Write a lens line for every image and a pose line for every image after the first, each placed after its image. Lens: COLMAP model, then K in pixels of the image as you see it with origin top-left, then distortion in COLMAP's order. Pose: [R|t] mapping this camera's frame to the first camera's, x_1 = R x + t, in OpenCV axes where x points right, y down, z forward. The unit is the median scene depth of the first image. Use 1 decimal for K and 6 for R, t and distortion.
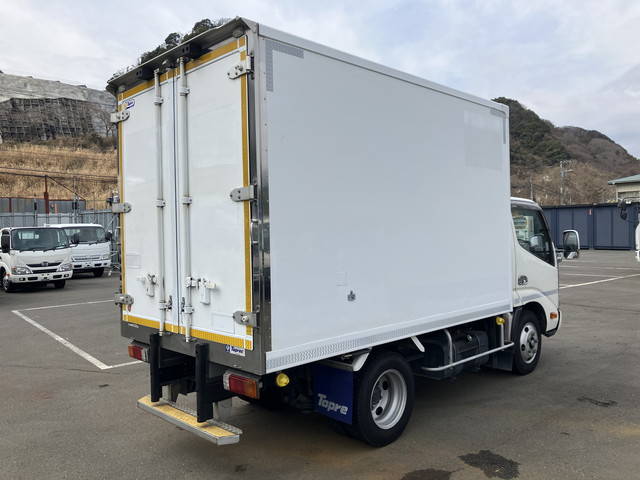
lens RADIAL K [[537.4, 0, 319.5], [0, 537.4, 240.1], [0, 0, 1]] dist [-0.016507, 0.005513]
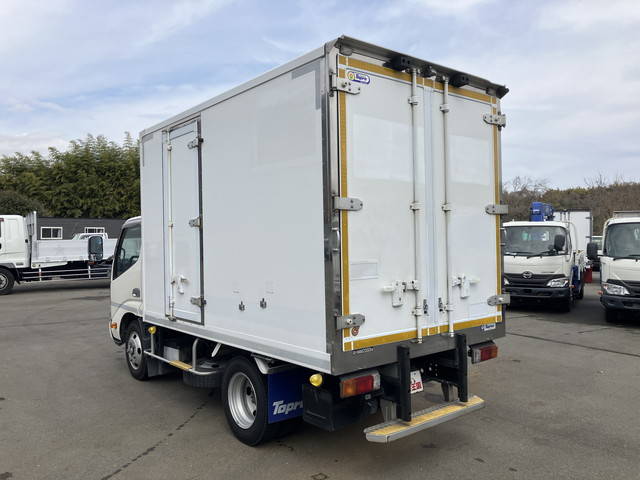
lens RADIAL K [[537.4, 0, 319.4], [0, 537.4, 240.1], [0, 0, 1]] dist [-0.016507, 0.005513]
pose [[0.102361, 0.019278, 0.994561, -1.423351], [0.026625, 0.999401, -0.022112, 0.010163], [-0.994391, 0.028744, 0.101786, 1.199737]]
